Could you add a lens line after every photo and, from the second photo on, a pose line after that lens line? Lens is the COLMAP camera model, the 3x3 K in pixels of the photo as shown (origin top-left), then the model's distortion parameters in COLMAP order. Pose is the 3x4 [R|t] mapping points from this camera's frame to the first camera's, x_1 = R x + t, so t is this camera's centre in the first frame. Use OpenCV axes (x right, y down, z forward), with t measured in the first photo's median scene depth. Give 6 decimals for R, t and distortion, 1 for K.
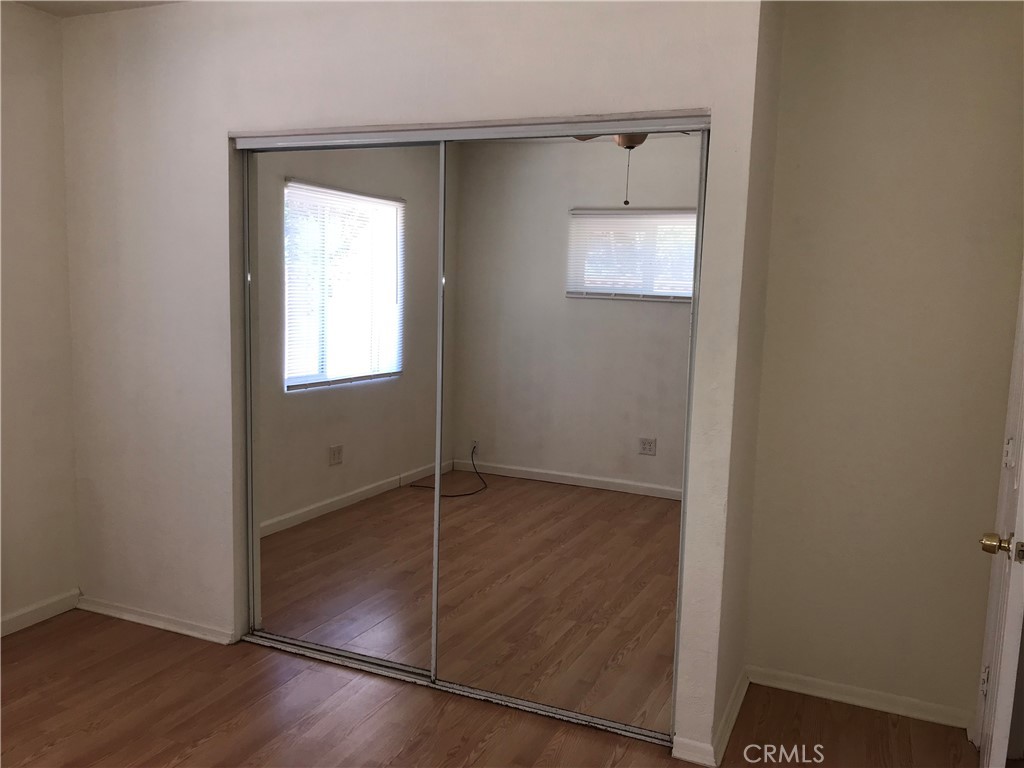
lens RADIAL K [[843.6, 0, 512.7], [0, 843.6, 385.8], [0, 0, 1]] dist [-0.028887, -0.002036]
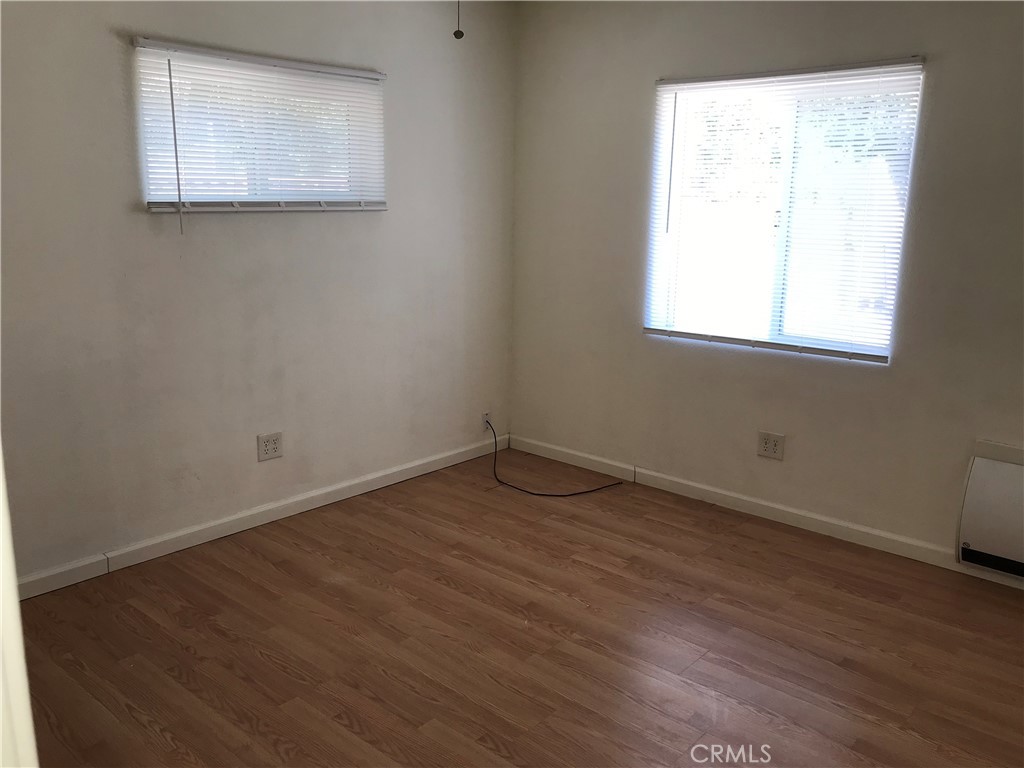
lens RADIAL K [[843.6, 0, 510.9], [0, 843.6, 384.0], [0, 0, 1]] dist [-0.028887, -0.002036]
pose [[0.952723, 0.049650, -0.299757, 0.175291], [-0.019853, 0.994623, 0.101644, -0.041800], [0.303191, -0.090888, 0.948585, 0.349654]]
